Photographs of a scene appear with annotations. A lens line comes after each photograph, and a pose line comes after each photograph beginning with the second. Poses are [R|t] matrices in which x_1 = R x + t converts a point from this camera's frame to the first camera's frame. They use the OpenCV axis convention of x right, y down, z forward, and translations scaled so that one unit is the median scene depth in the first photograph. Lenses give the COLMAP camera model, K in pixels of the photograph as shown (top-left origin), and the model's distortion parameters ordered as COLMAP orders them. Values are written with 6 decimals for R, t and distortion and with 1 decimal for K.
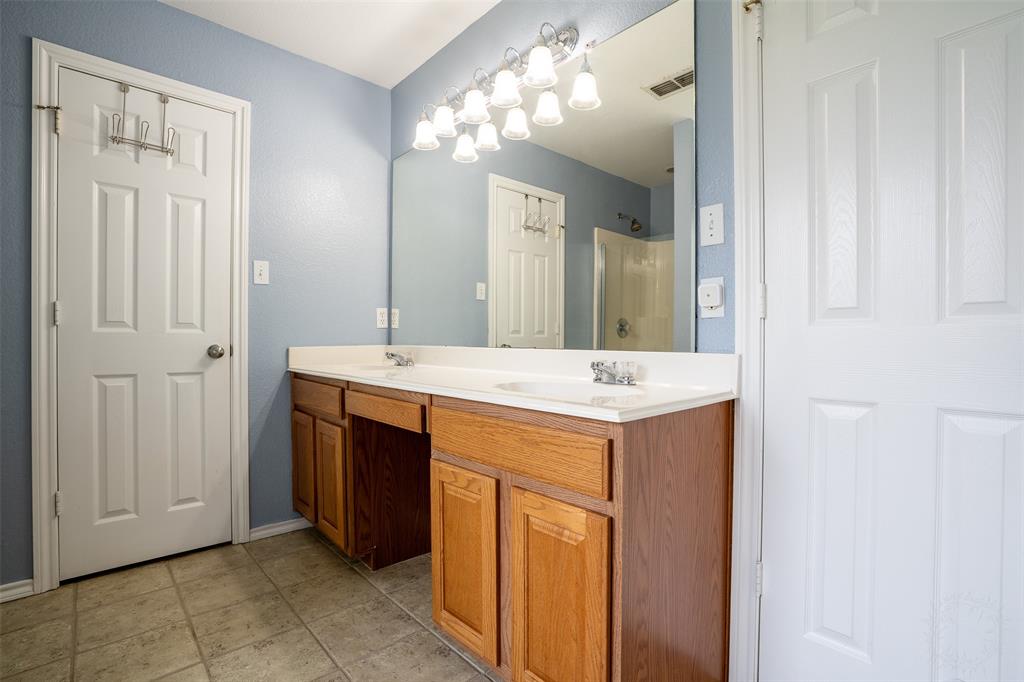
lens RADIAL K [[485.6, 0, 512.0], [0, 485.6, 341.0], [0, 0, 1]] dist [-0.044971, 0.024722]
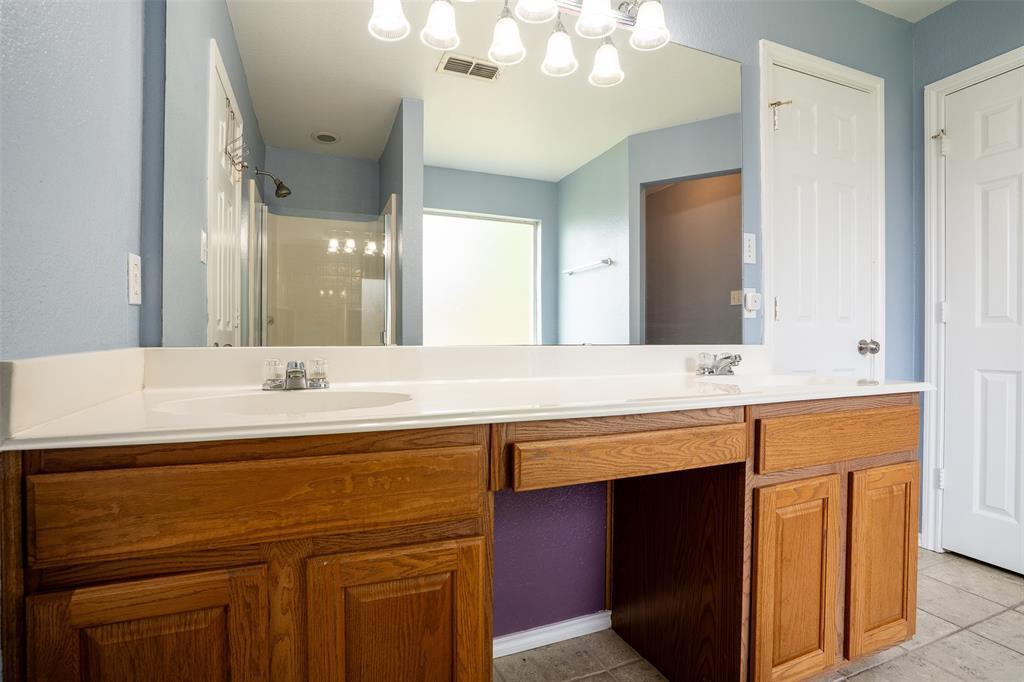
lens RADIAL K [[466.4, 0, 512.0], [0, 466.4, 341.0], [0, 0, 1]] dist [0.000643, 0.000120]
pose [[0.343136, -0.015196, 0.939163, -0.955182], [0.003299, 0.999882, 0.014973, -0.002996], [-0.939280, -0.002039, 0.343146, 1.069658]]
